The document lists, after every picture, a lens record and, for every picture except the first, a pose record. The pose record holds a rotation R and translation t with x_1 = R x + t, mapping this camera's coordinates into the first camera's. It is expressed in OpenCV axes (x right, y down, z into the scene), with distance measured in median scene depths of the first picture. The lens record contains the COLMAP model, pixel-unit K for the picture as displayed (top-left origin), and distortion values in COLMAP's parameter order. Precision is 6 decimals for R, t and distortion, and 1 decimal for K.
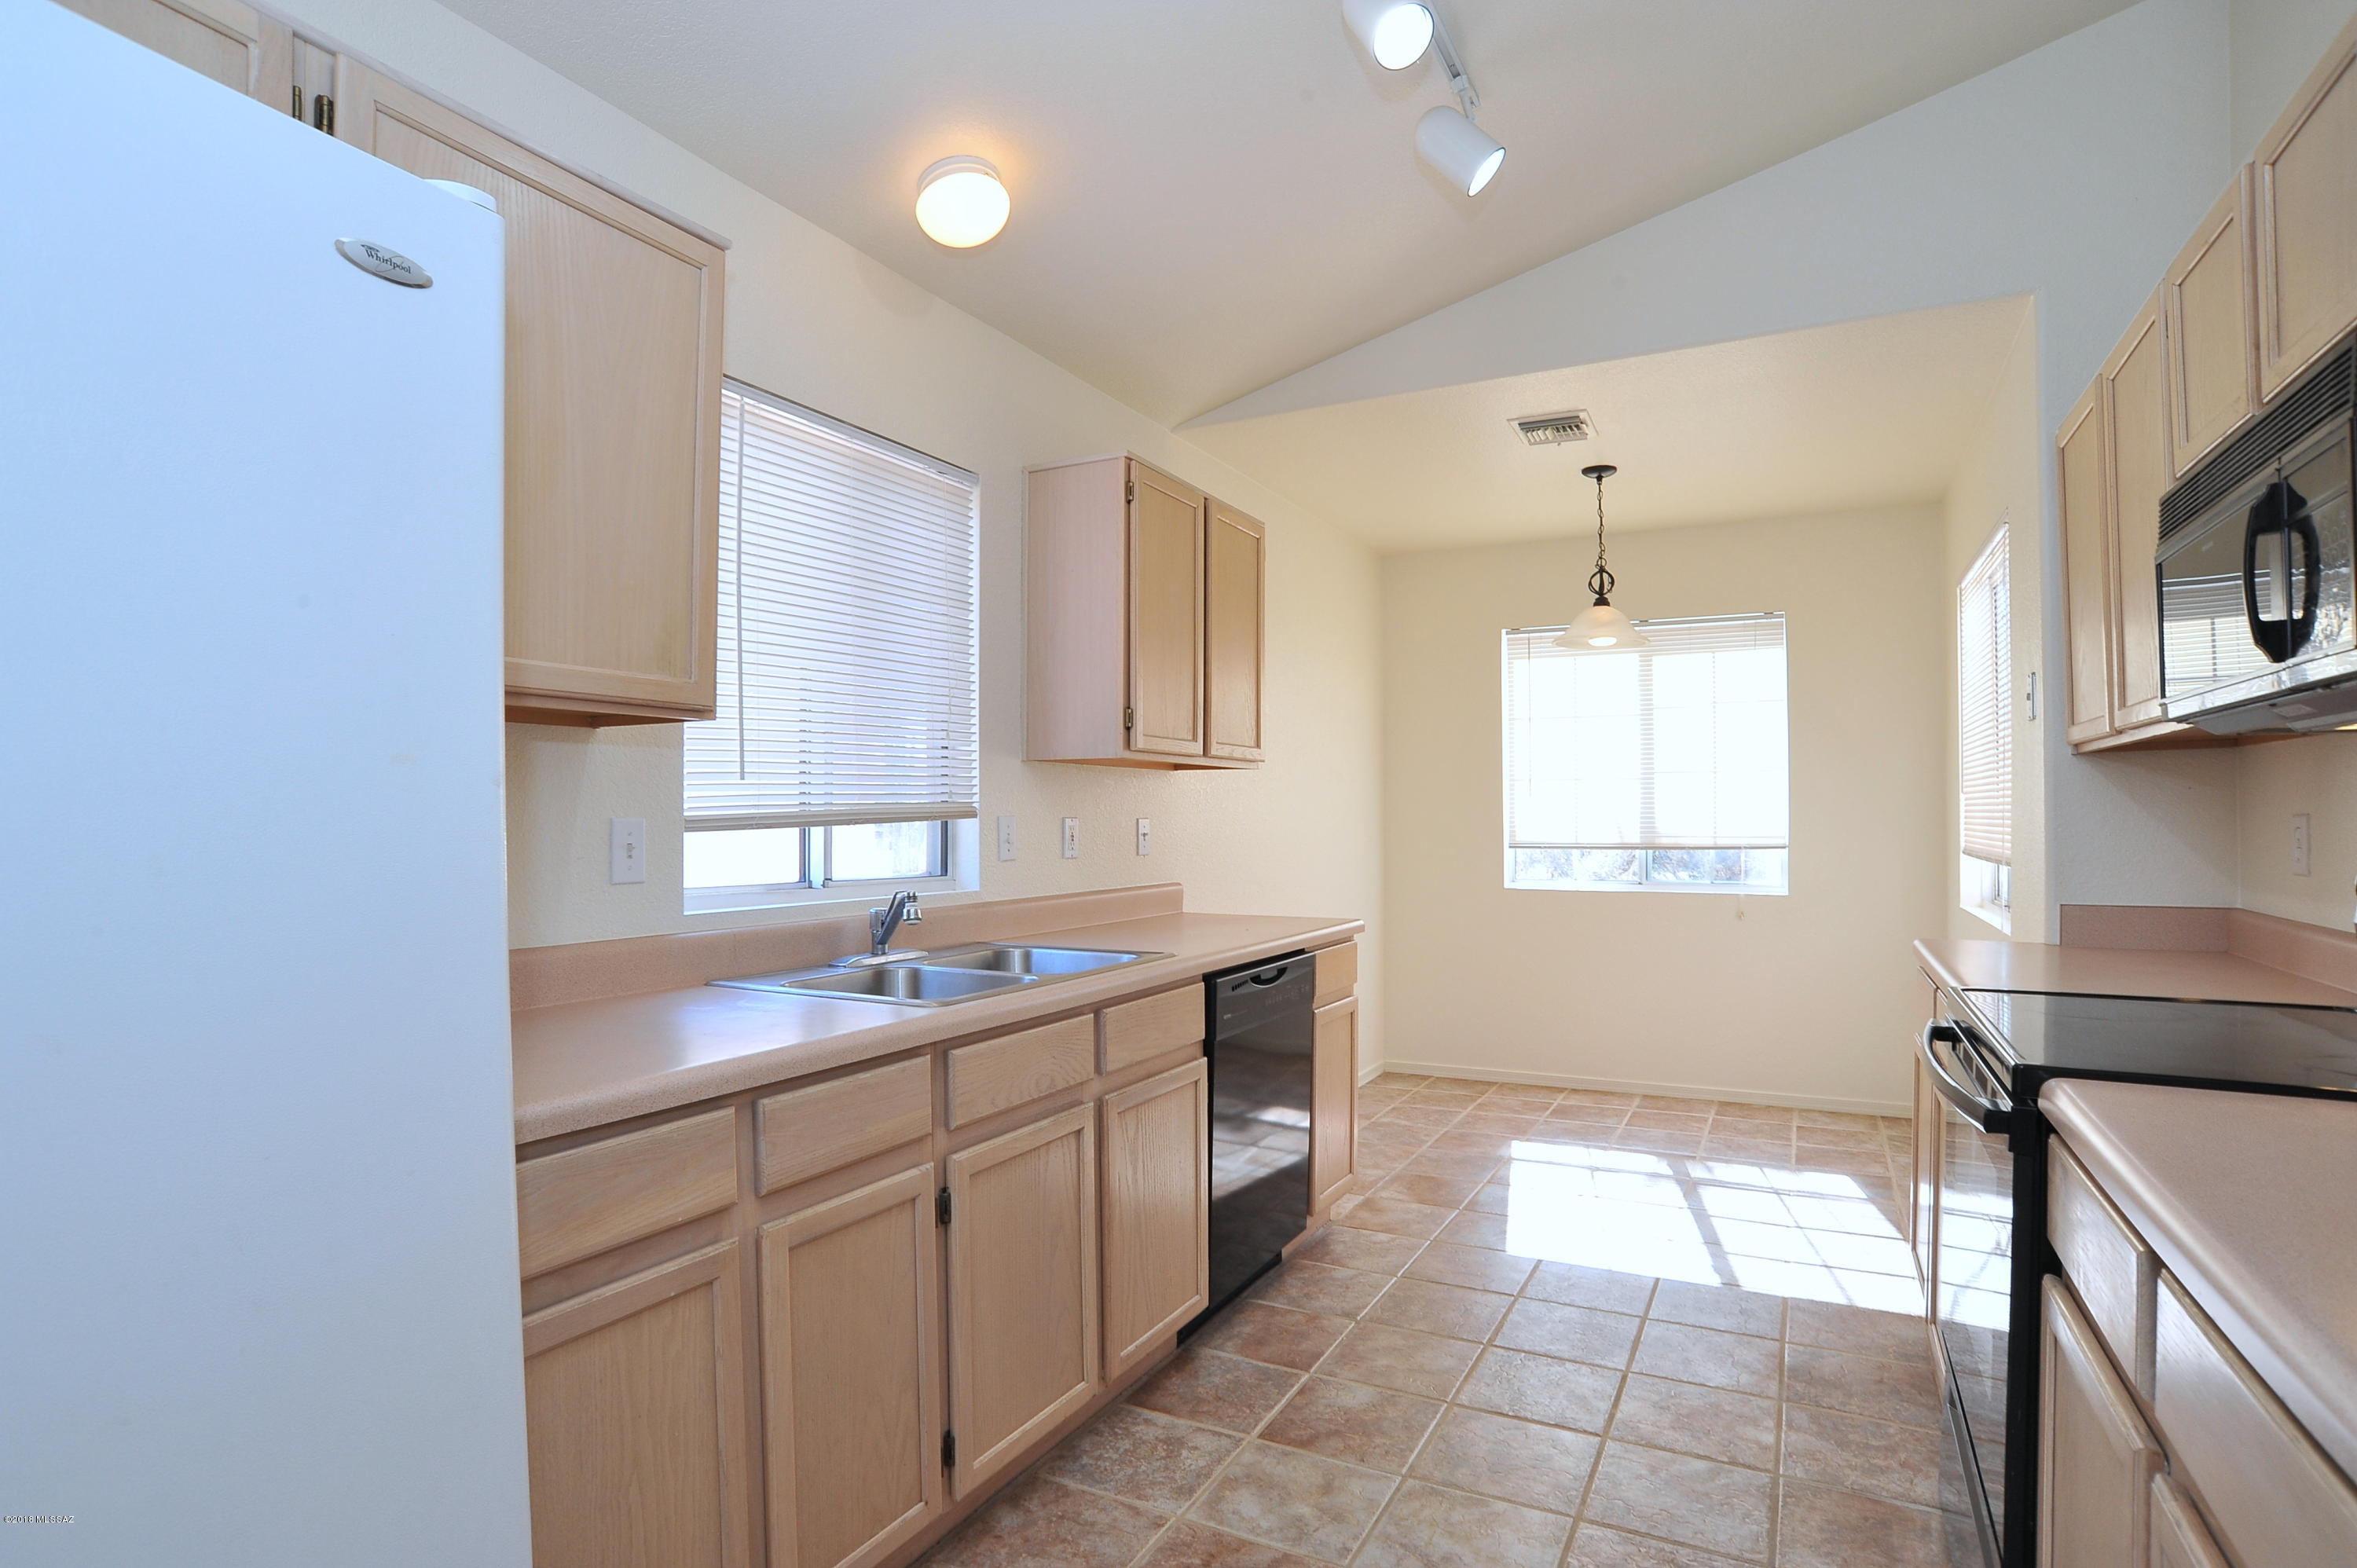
lens RADIAL K [[1198.8, 0, 1175.7], [0, 1198.8, 808.3], [0, 0, 1]] dist [-0.081356, 0.000959]
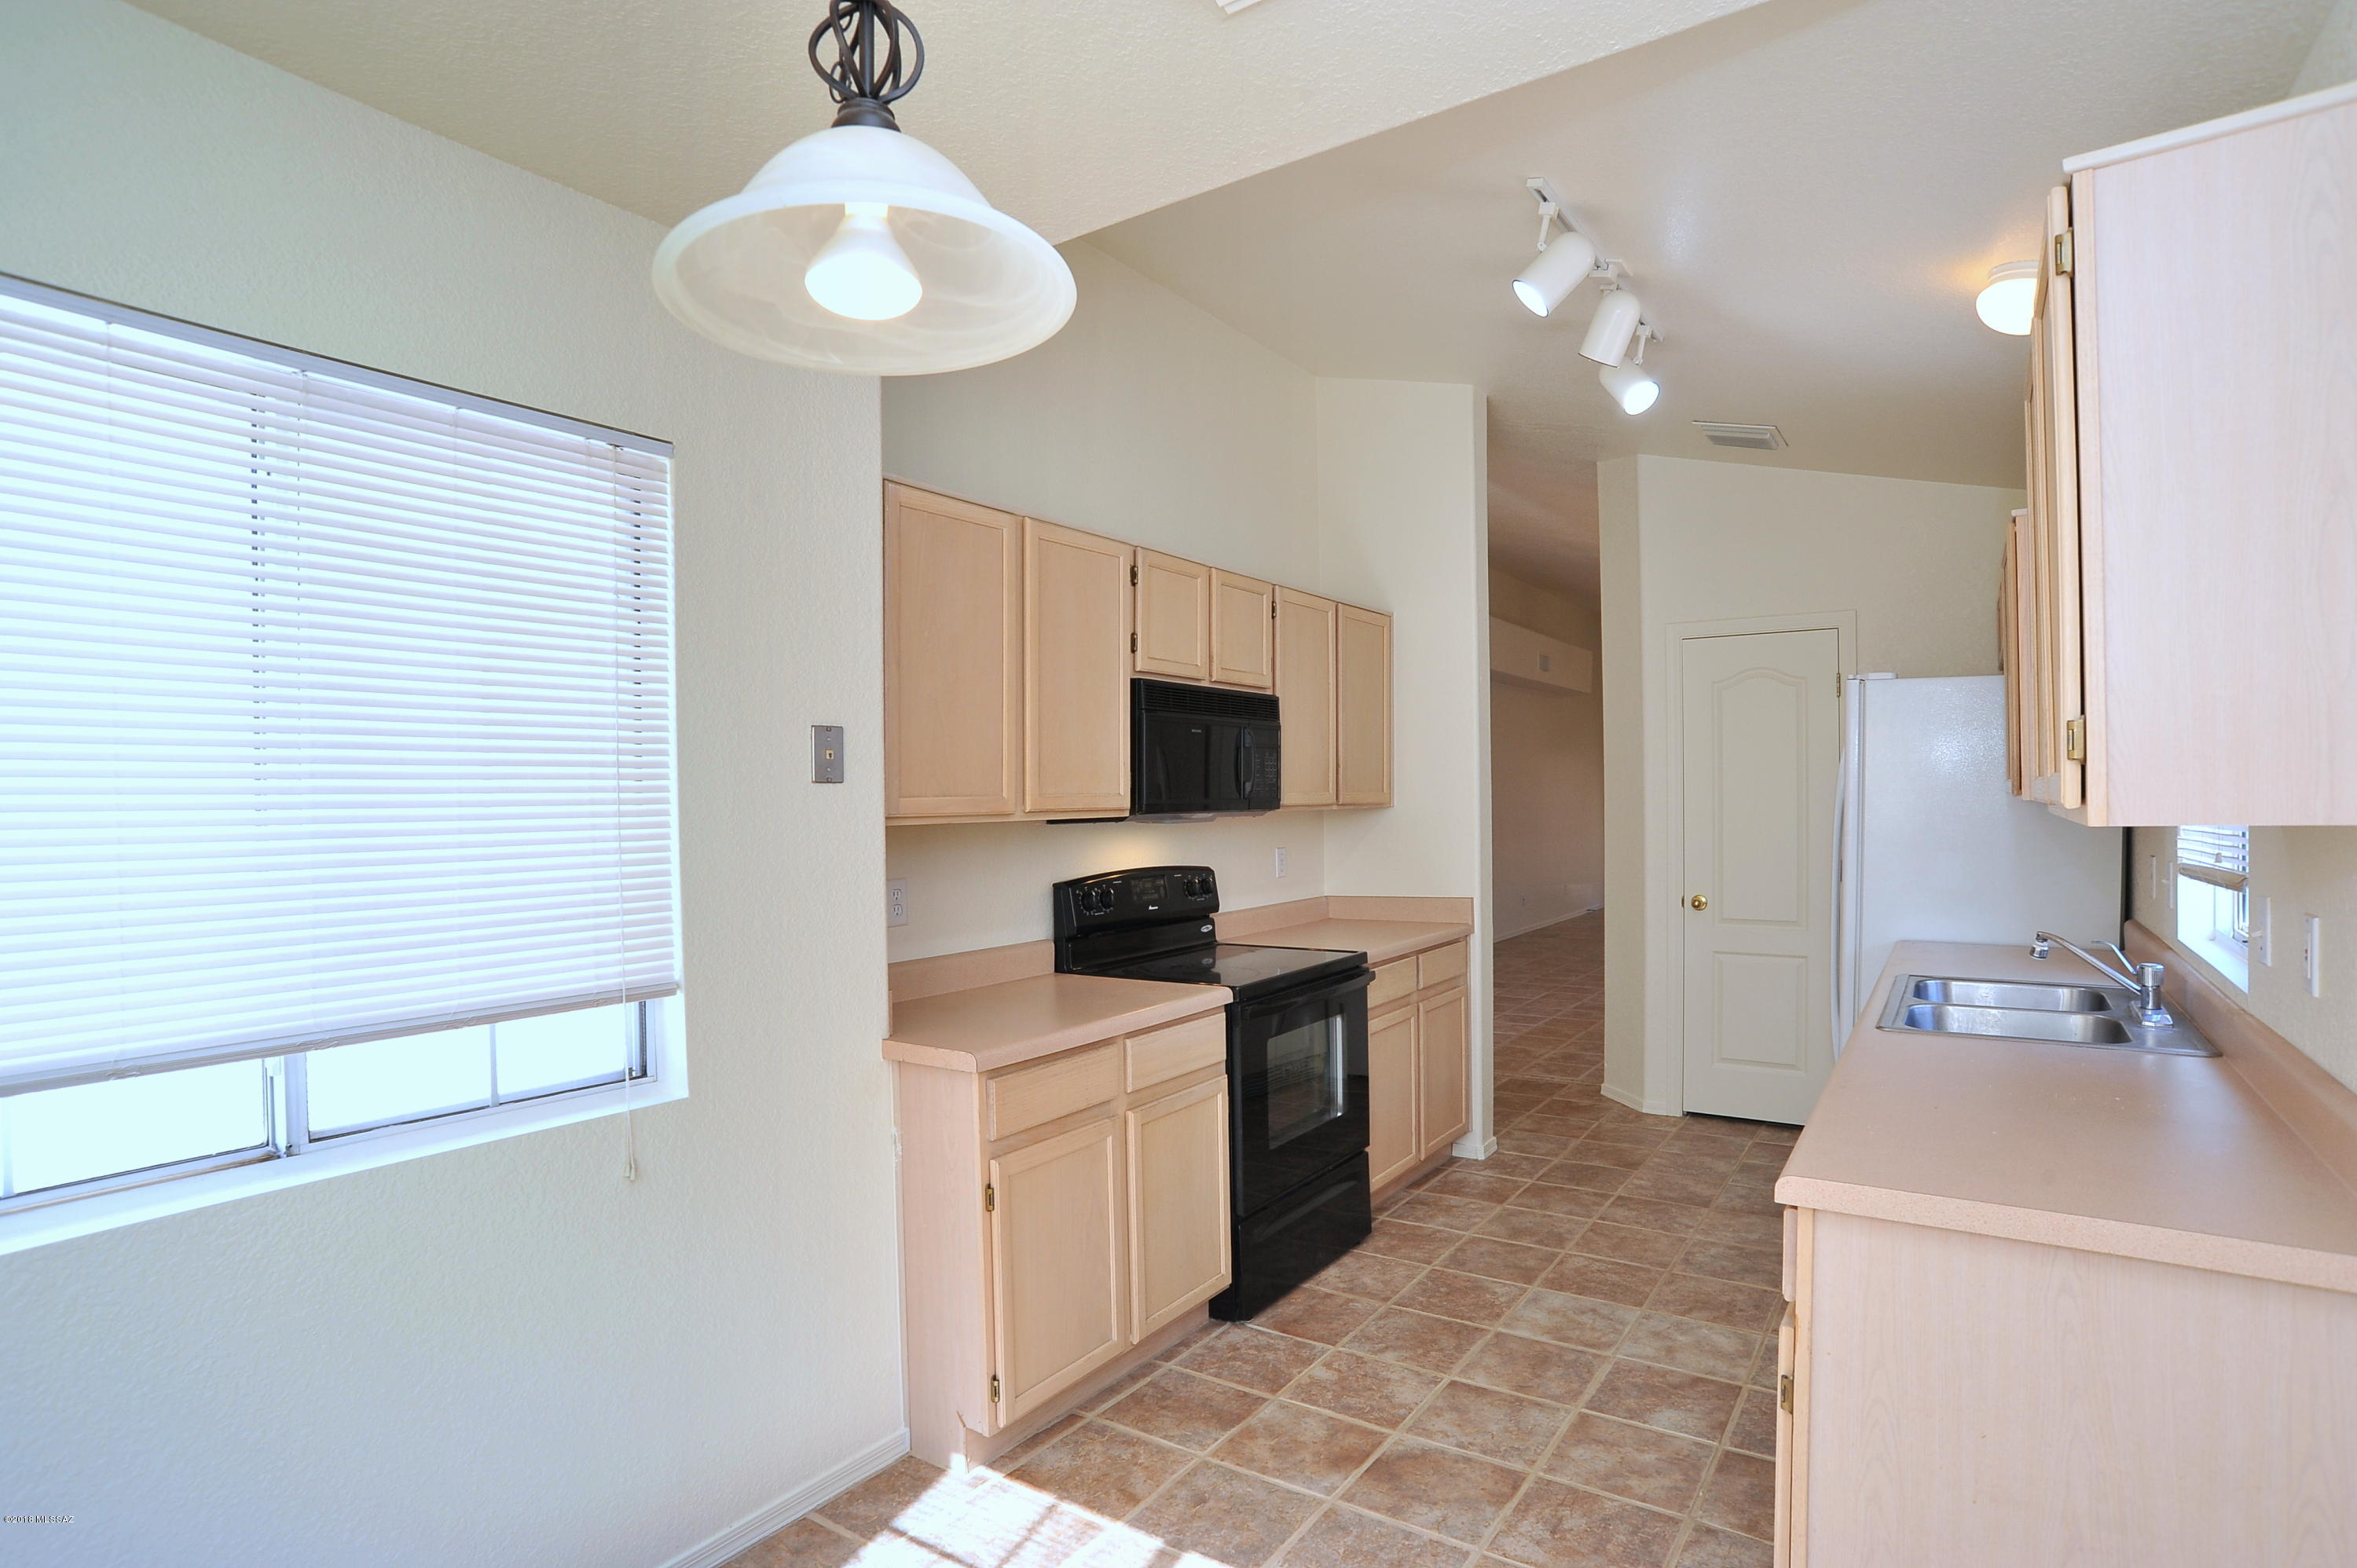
lens RADIAL K [[1198.8, 0, 1175.7], [0, 1198.8, 808.3], [0, 0, 1]] dist [-0.081356, 0.000959]
pose [[-0.993457, 0.015264, 0.113185, 0.437483], [0.015383, 0.999882, 0.000183, -0.055927], [-0.113168, 0.001923, -0.993574, 1.943690]]
